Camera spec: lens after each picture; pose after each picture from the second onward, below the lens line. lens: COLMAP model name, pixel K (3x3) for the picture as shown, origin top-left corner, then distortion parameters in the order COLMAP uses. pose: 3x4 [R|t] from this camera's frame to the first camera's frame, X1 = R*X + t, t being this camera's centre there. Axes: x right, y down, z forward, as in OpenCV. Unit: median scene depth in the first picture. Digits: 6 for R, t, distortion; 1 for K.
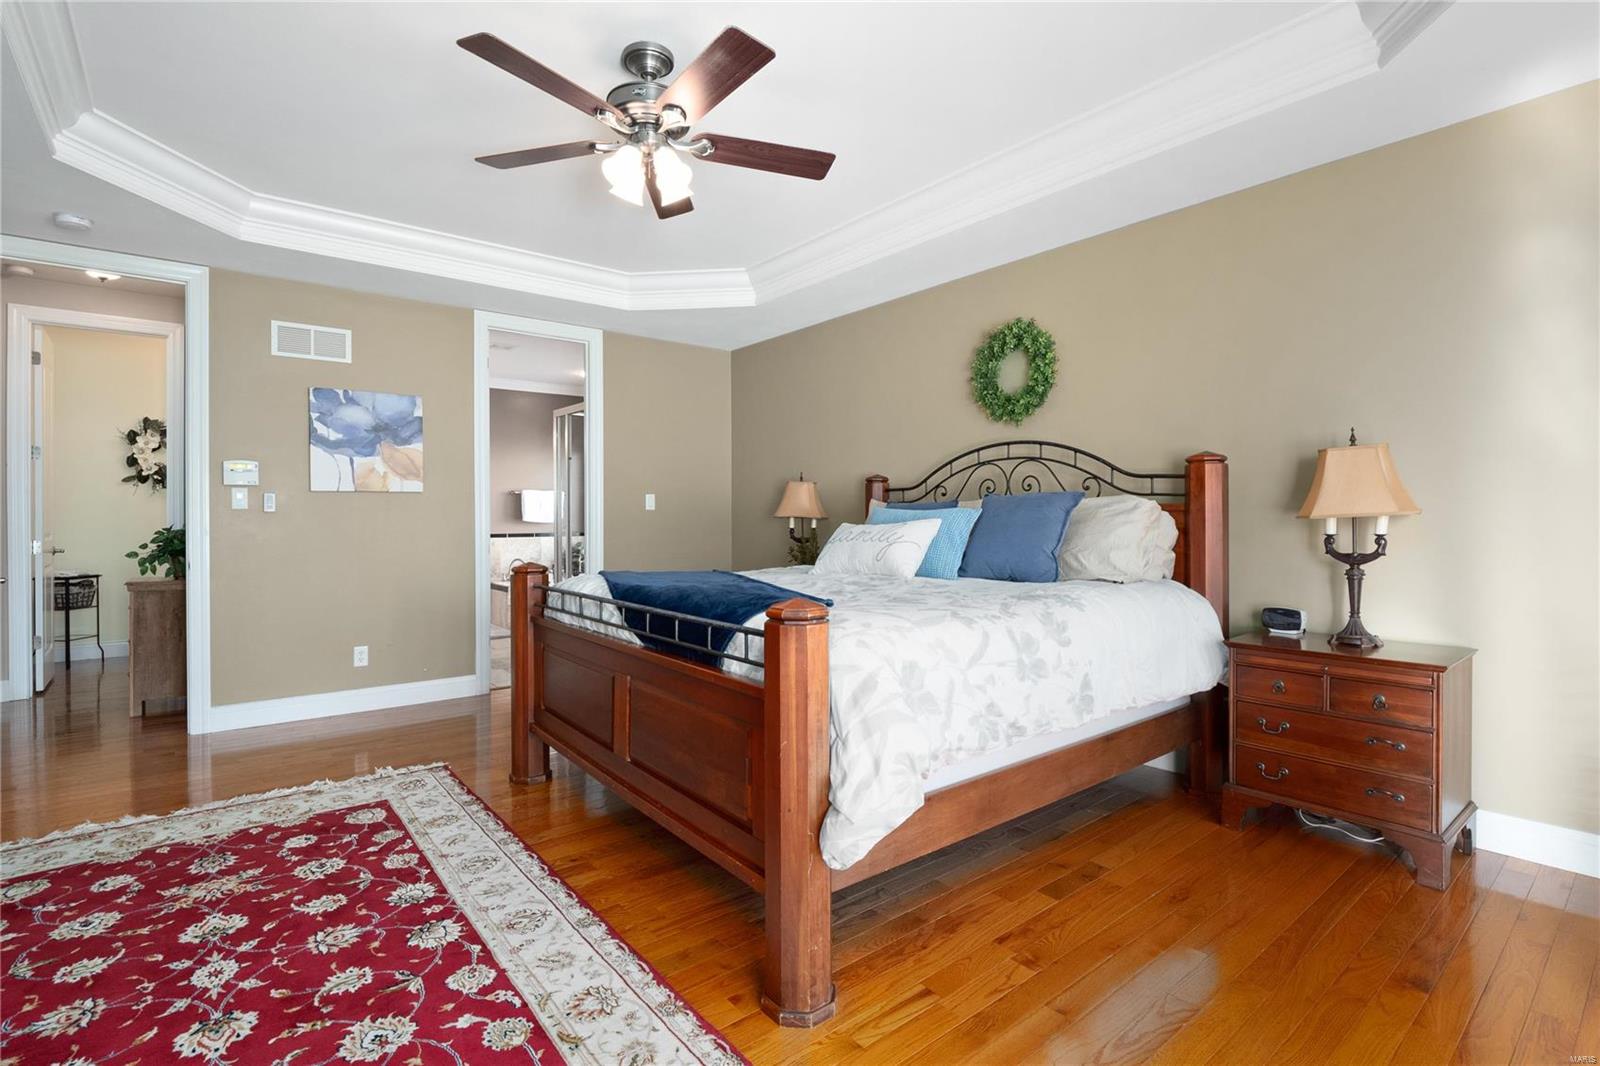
lens RADIAL K [[755.0, 0, 795.2], [0, 755.0, 523.4], [0, 0, 1]] dist [-0.013966, 0.001193]
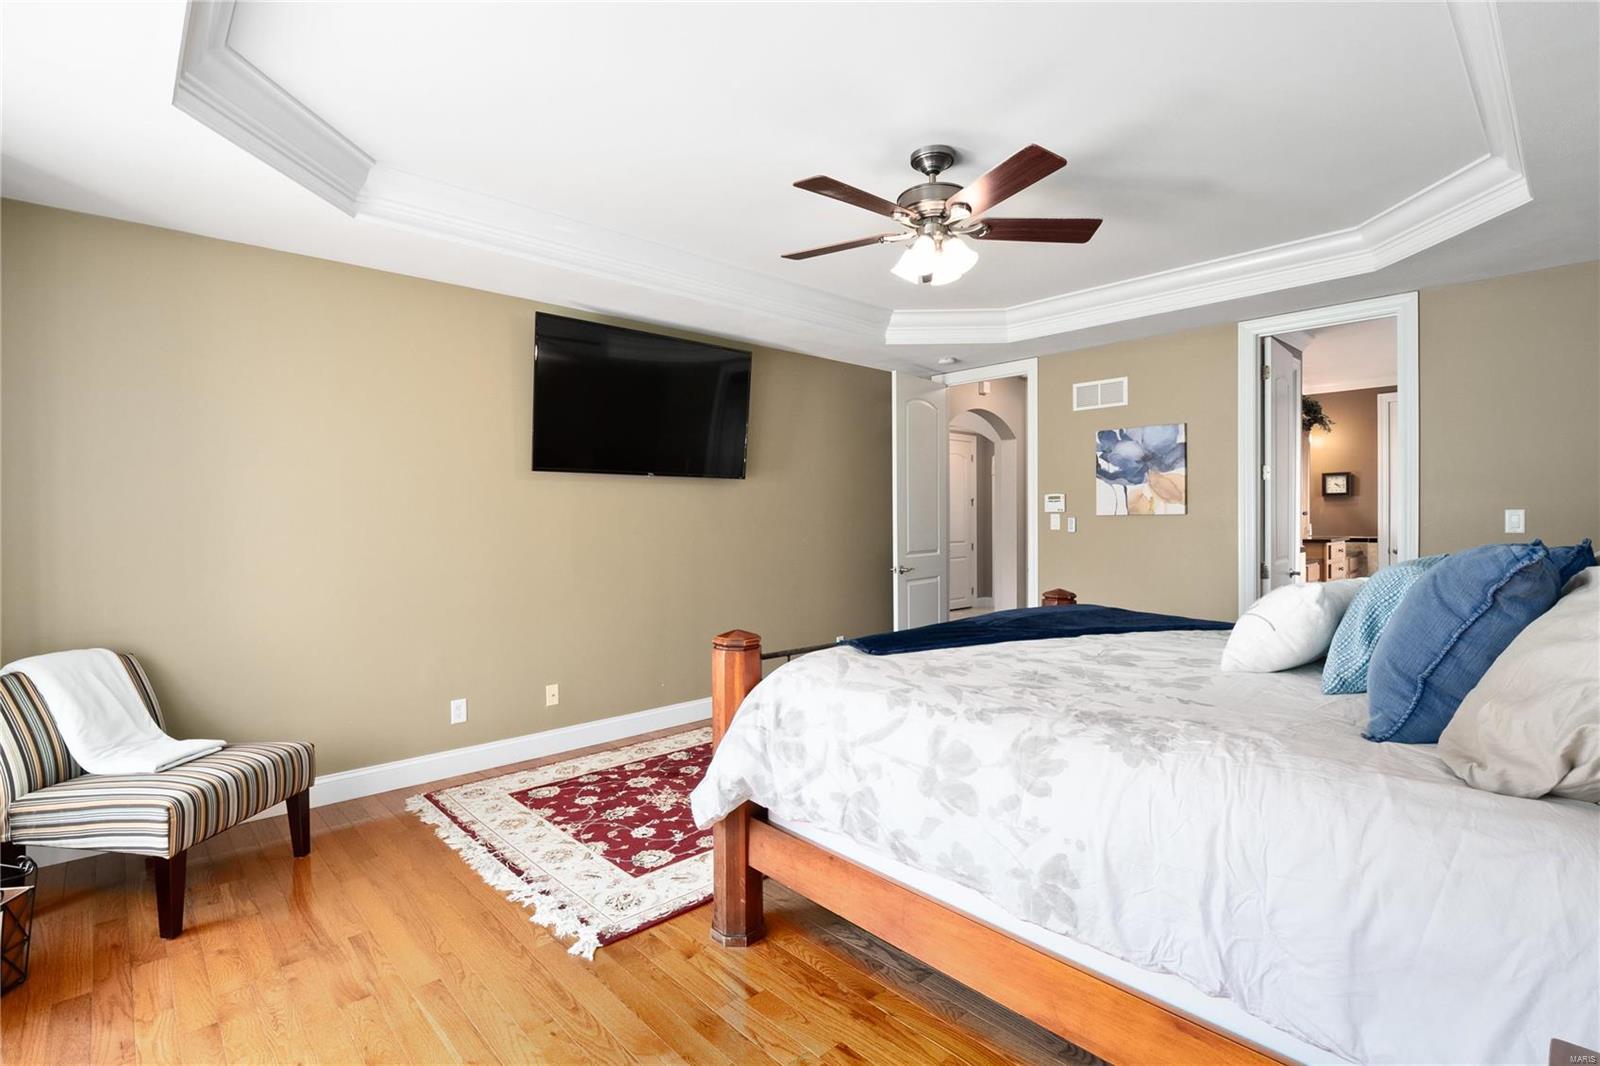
lens RADIAL K [[755.0, 0, 794.4], [0, 755.0, 528.7], [0, 0, 1]] dist [-0.013966, 0.001193]
pose [[0.065223, 0.019833, -0.997674, 0.544125], [0.002456, 0.999796, 0.020036, -0.046335], [0.997868, -0.003757, 0.065161, 0.409048]]
